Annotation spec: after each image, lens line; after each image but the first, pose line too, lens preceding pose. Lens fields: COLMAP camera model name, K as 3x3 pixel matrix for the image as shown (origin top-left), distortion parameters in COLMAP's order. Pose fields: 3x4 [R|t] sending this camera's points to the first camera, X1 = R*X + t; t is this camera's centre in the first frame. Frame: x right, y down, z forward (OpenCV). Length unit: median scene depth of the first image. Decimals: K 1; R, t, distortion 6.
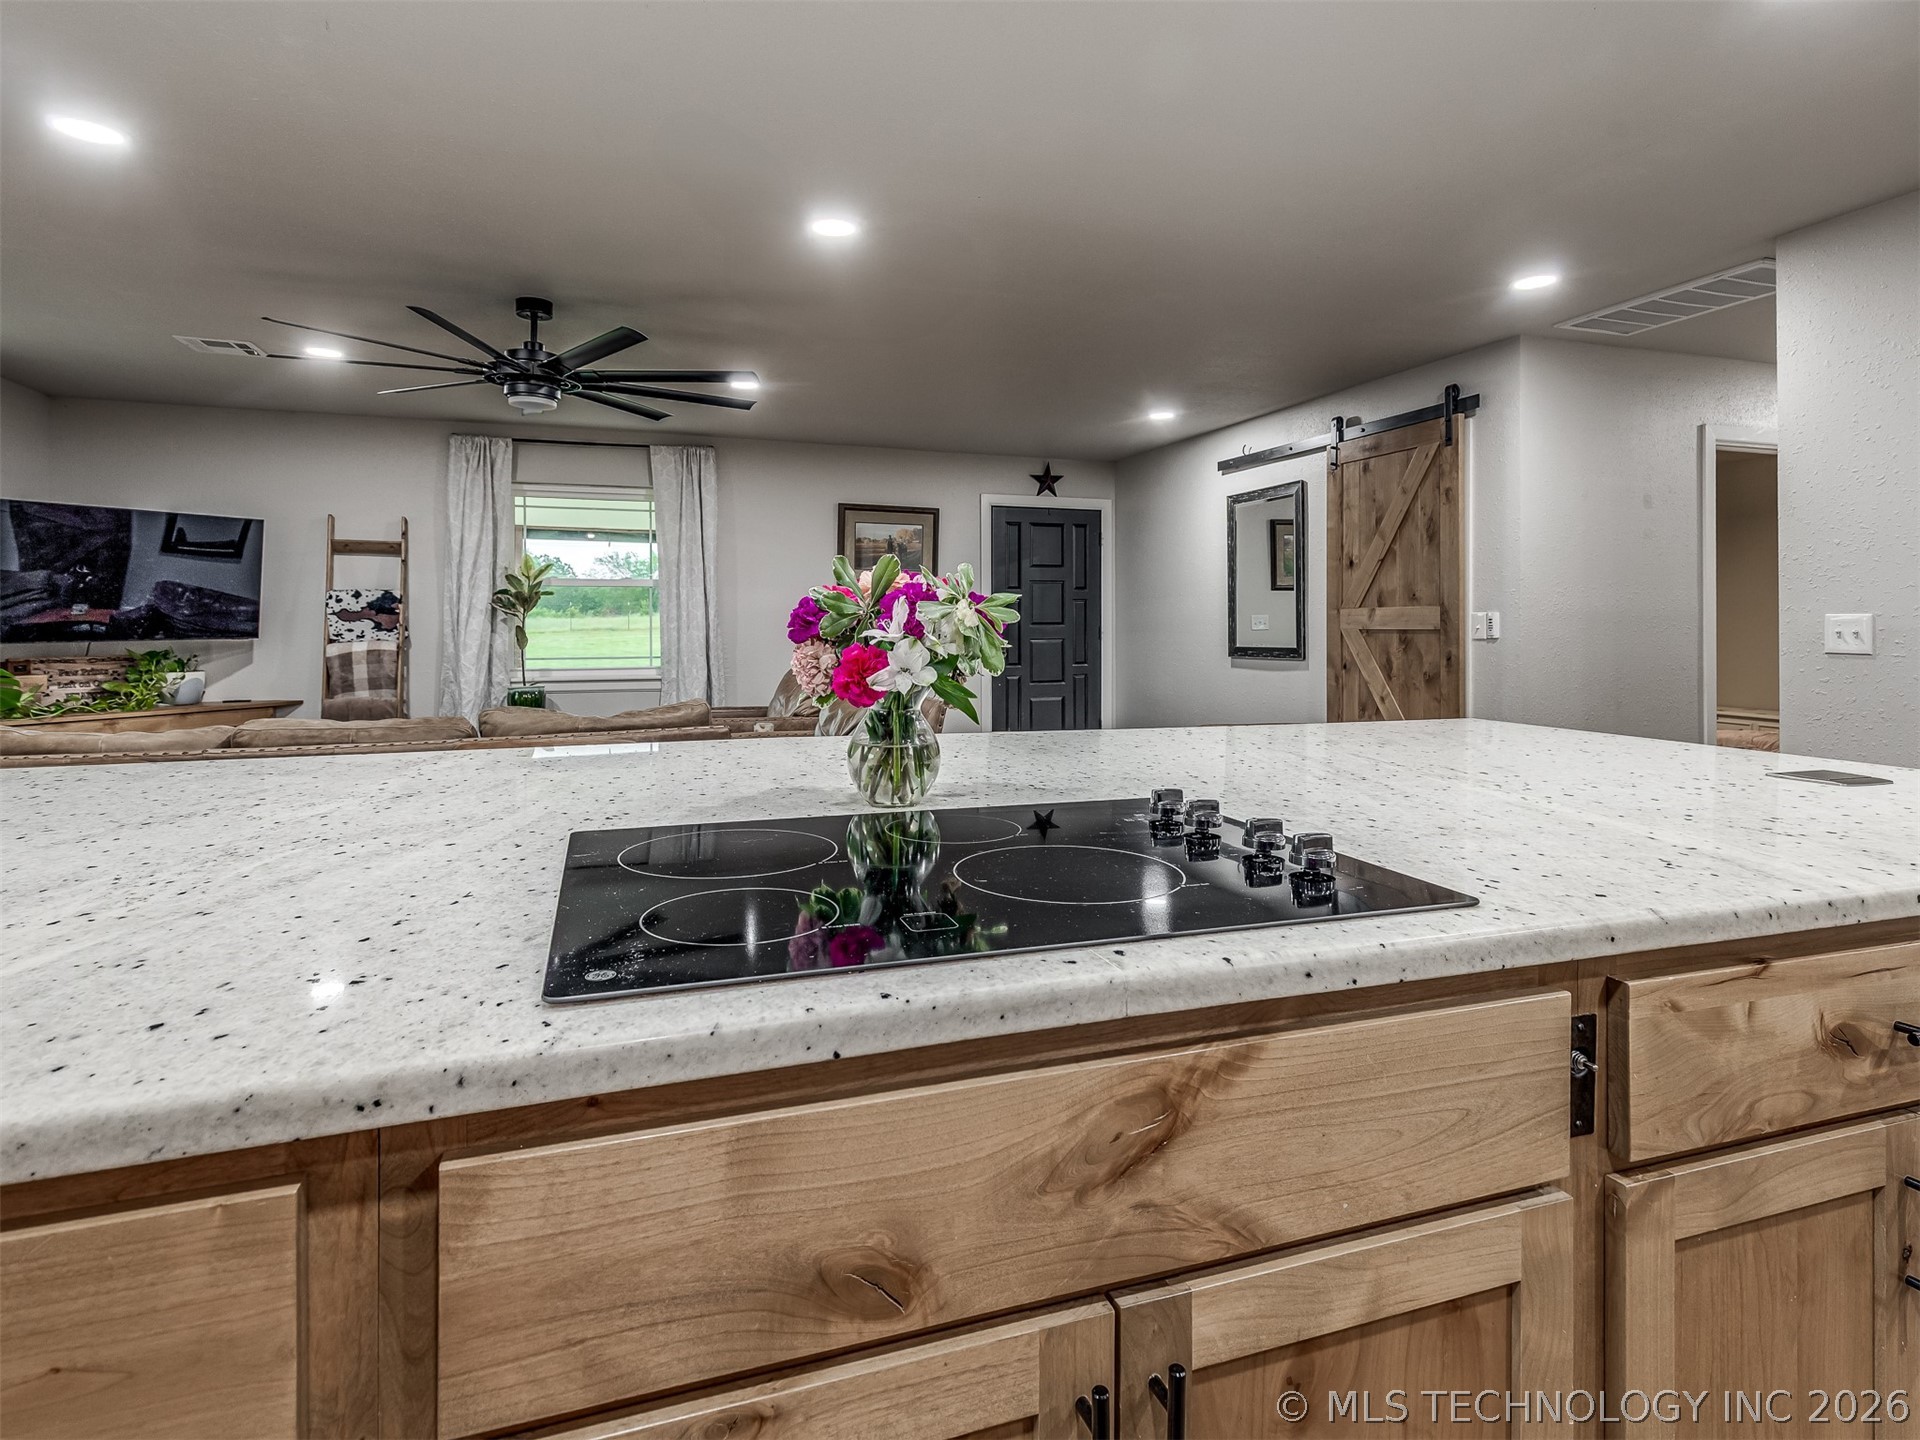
lens RADIAL K [[1009.7, 0, 955.2], [0, 1009.7, 619.7], [0, 0, 1]] dist [0.004166, -0.000604]
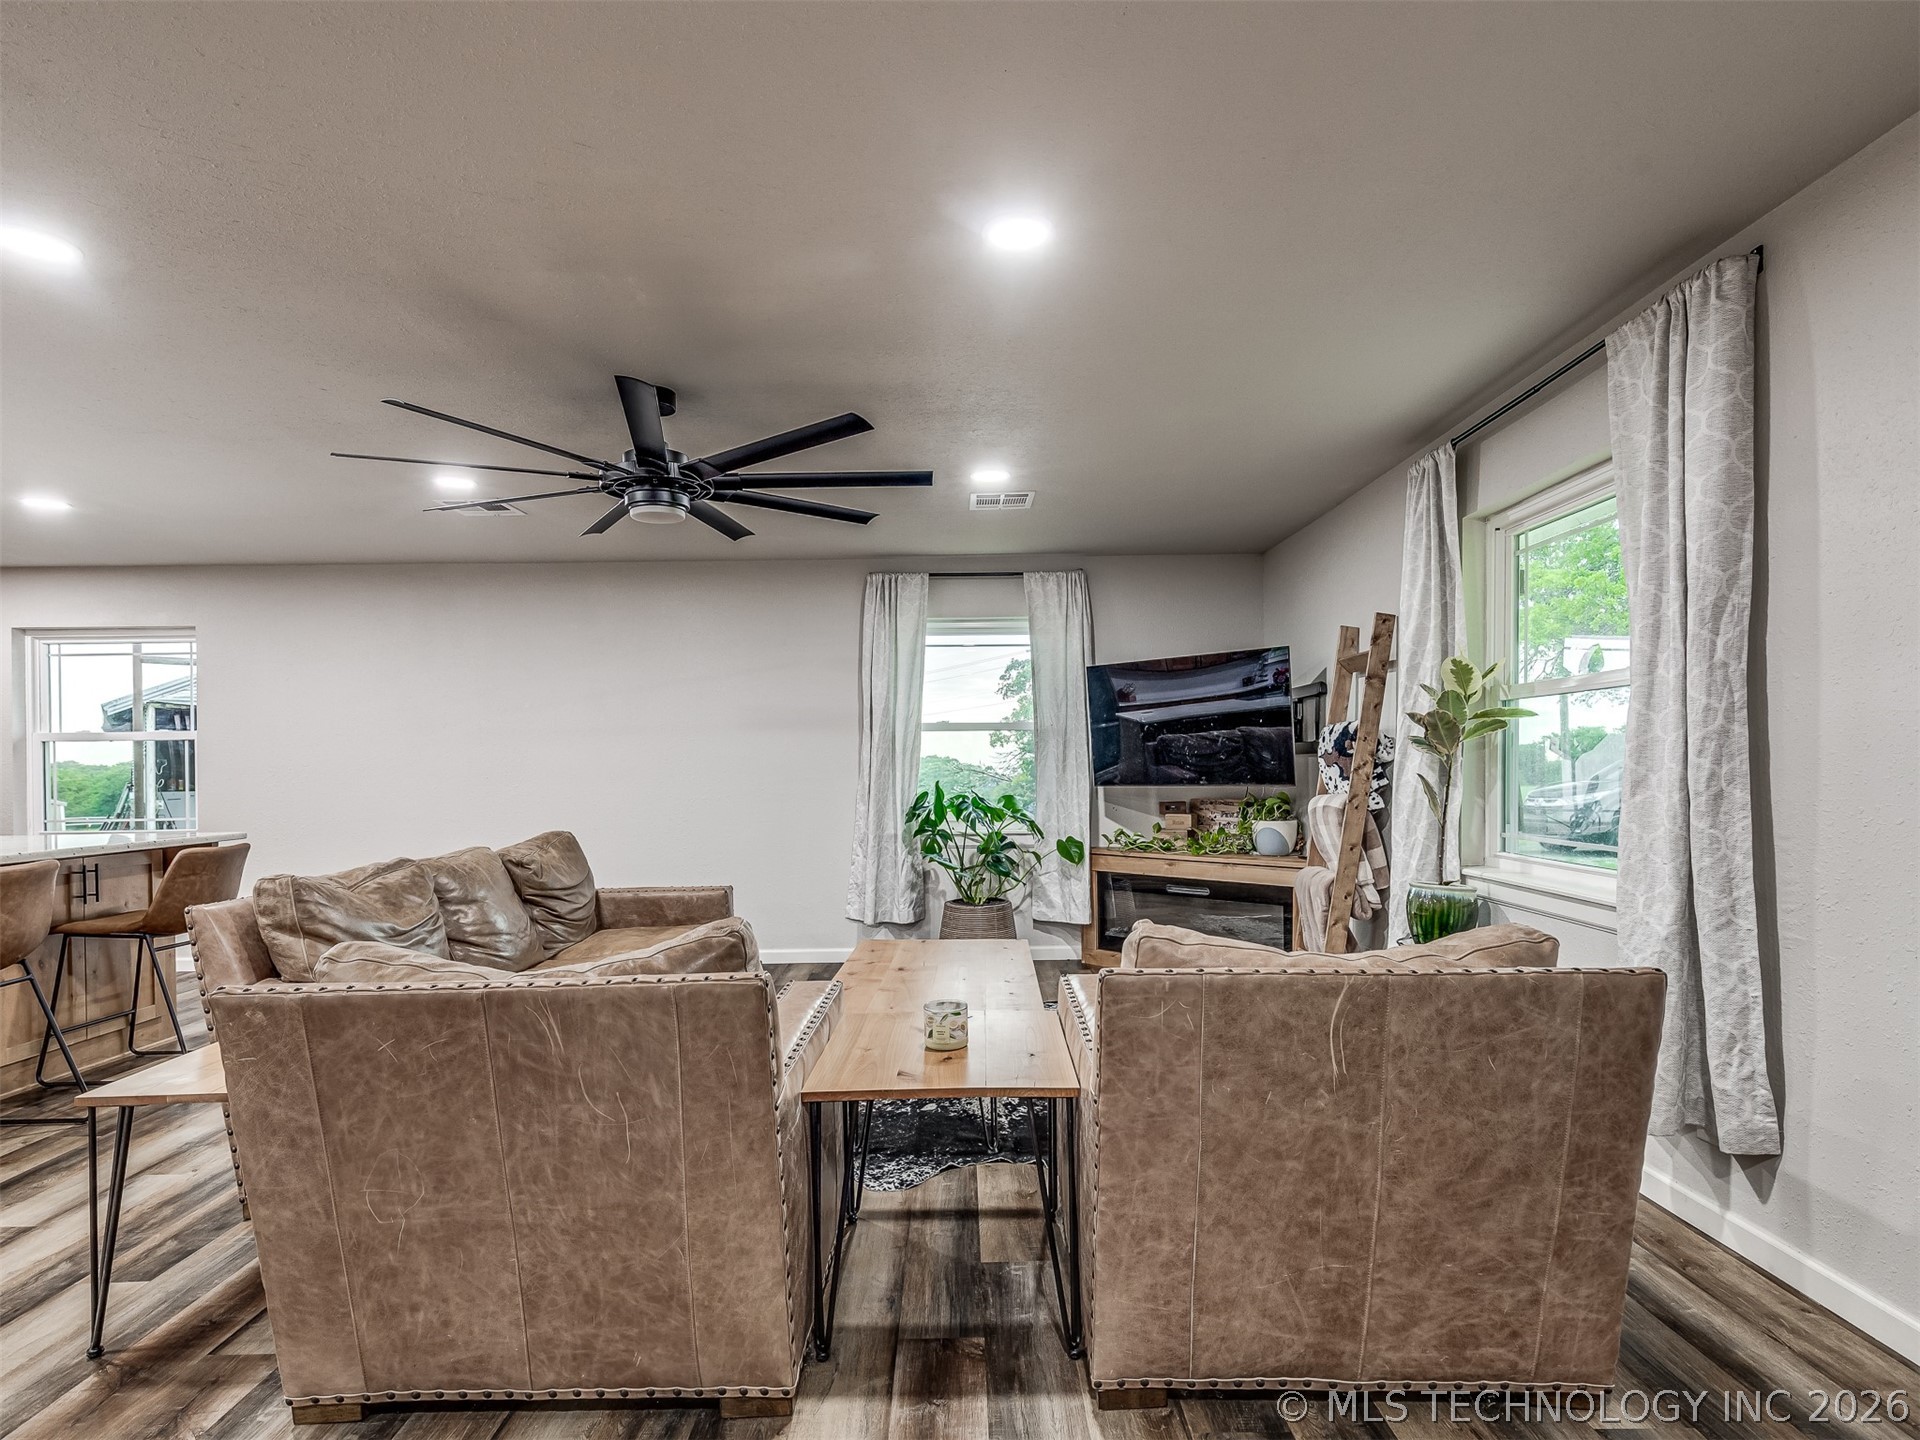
lens RADIAL K [[992.7, 0, 959.5], [0, 992.7, 772.6], [0, 0, 1]] dist [0.005933, 0.000230]
pose [[-0.321251, 0.010638, -0.946934, 0.186013], [0.013238, 0.999890, 0.006742, -0.002379], [0.946902, -0.010370, -0.321356, 0.977914]]
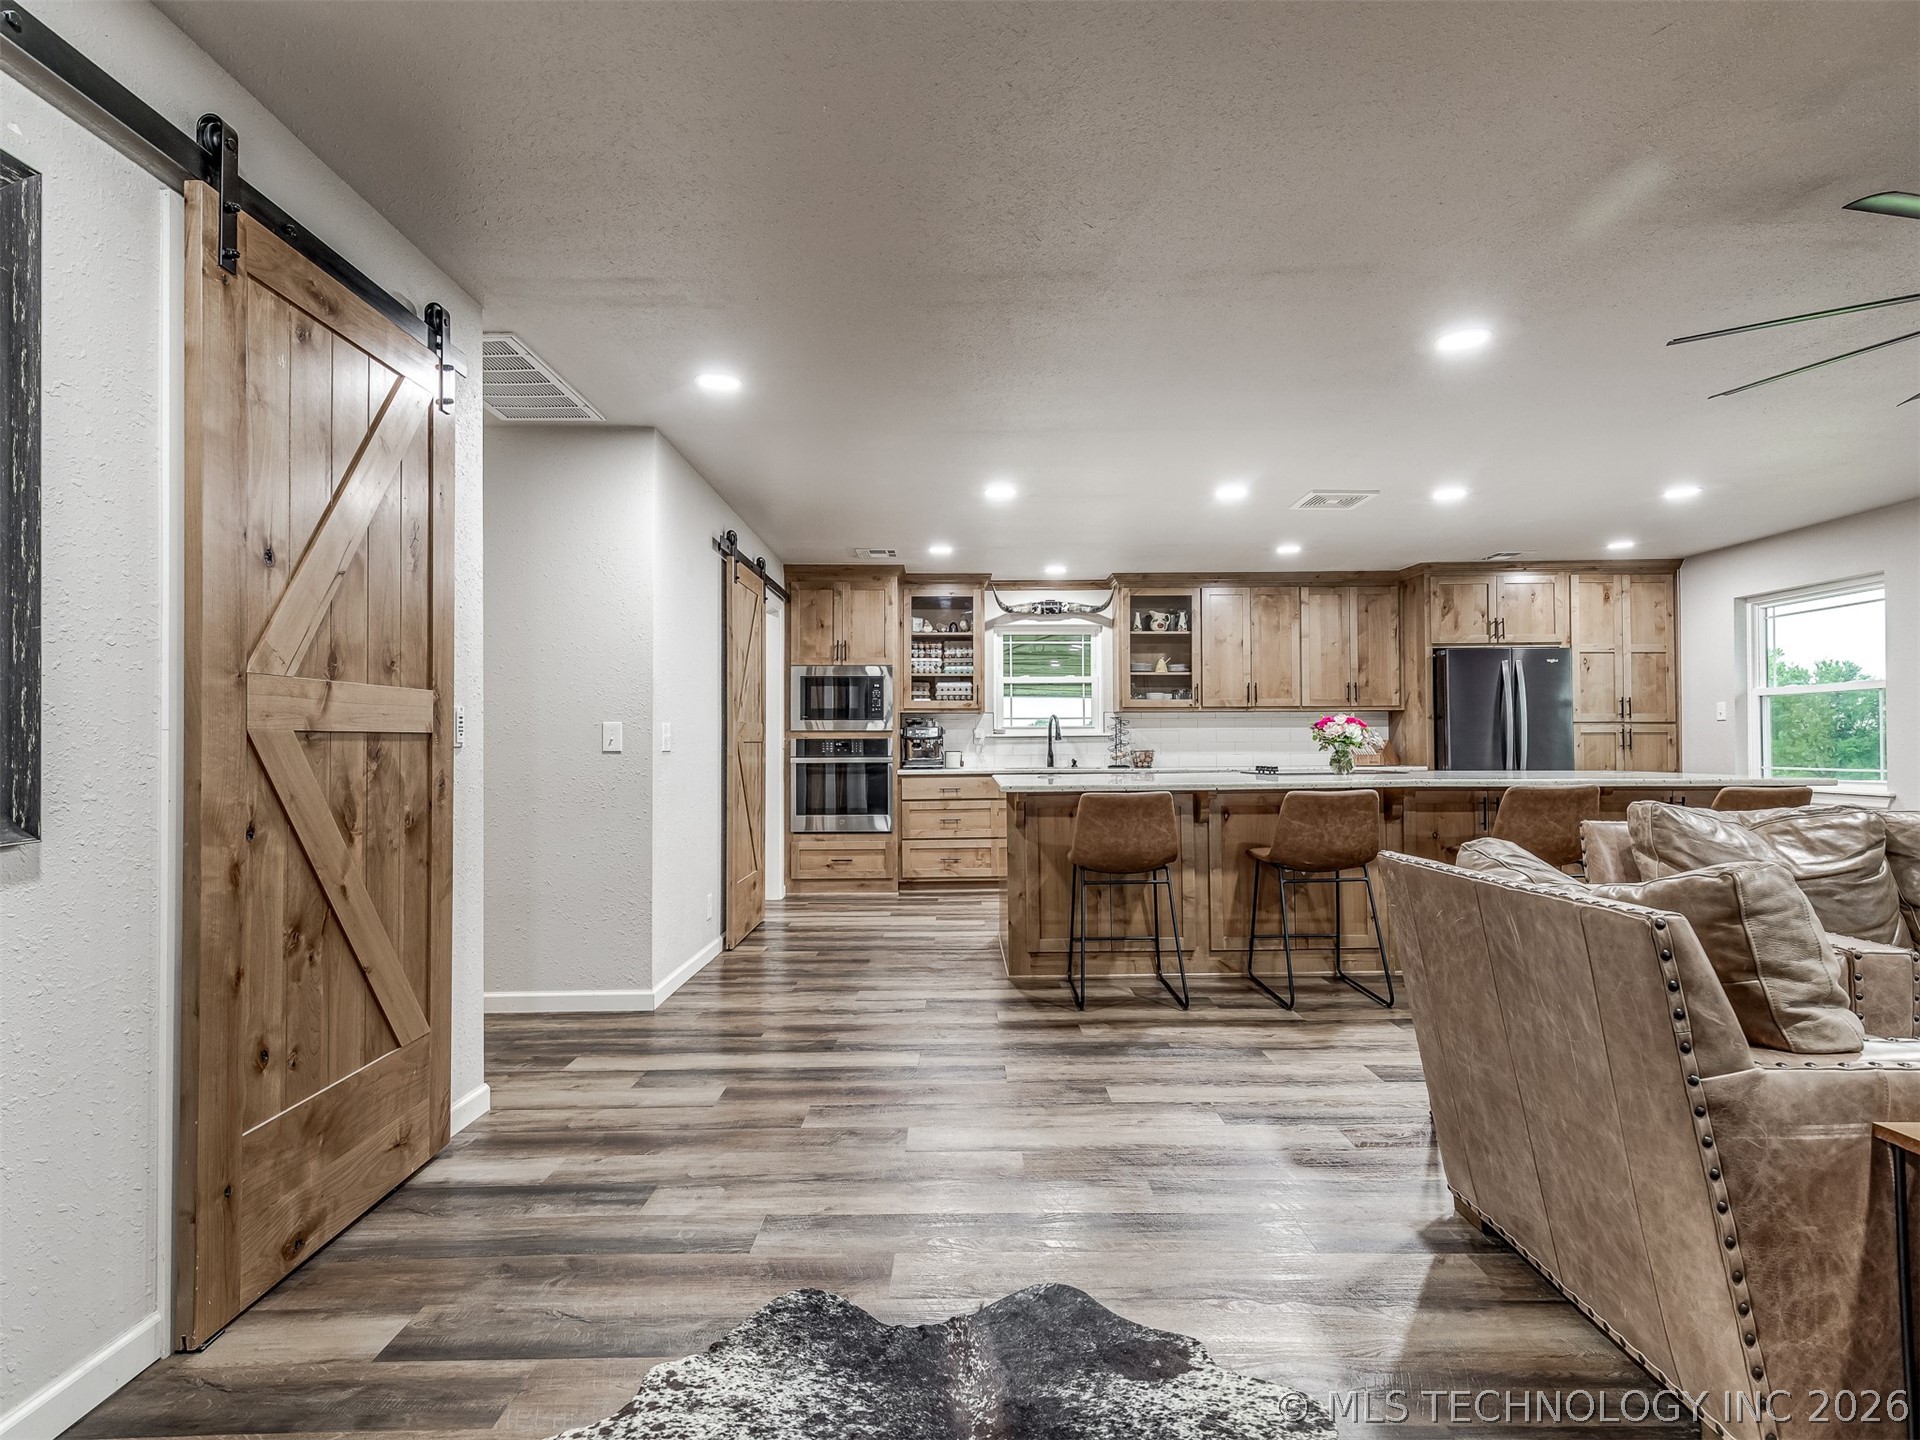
lens RADIAL K [[977.8, 0, 961.5], [0, 977.8, 726.0], [0, 0, 1]] dist [0.007040, -0.000937]
pose [[-0.946543, 0.009808, 0.322429, 0.025801], [0.003301, 0.999780, -0.020723, 0.014309], [-0.322561, -0.018551, -0.946367, 1.111327]]
